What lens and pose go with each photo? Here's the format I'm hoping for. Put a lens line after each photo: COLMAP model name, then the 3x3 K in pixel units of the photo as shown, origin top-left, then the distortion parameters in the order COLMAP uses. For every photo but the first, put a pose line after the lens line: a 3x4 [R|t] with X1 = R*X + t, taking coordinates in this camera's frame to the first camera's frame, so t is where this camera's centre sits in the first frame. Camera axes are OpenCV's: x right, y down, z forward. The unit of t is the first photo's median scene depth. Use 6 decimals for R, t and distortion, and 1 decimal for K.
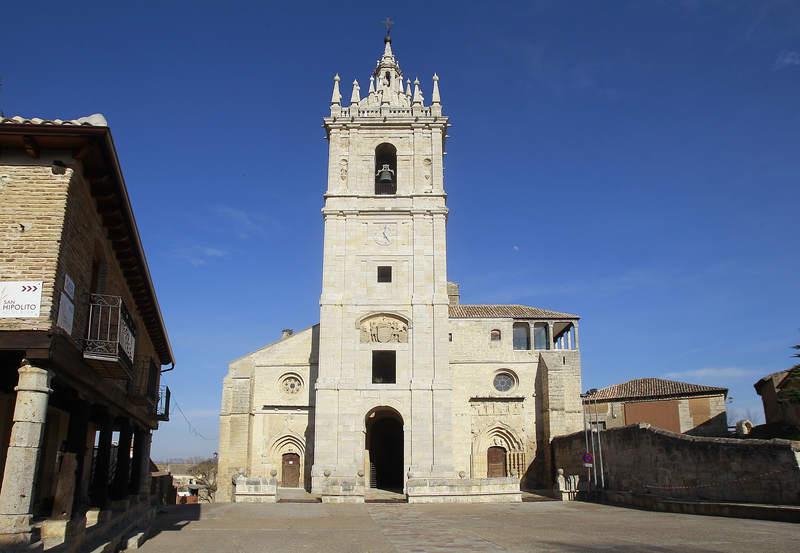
lens RADIAL K [[457.4, 0, 413.2], [0, 457.4, 367.7], [0, 0, 1]] dist [-0.038400, -0.000098]
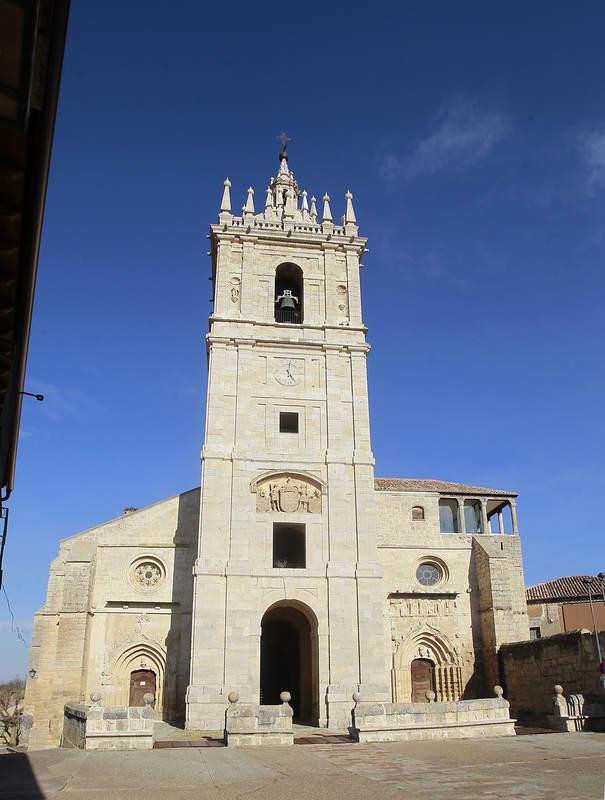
lens RADIAL K [[503.2, 0, 303.2], [0, 503.2, 522.9], [0, 0, 1]] dist [-0.035502, 0.001720]
pose [[0.993581, 0.023802, 0.110588, -0.120735], [-0.011573, 0.993872, -0.109932, 0.046095], [-0.112526, 0.107946, 0.987768, 0.192536]]
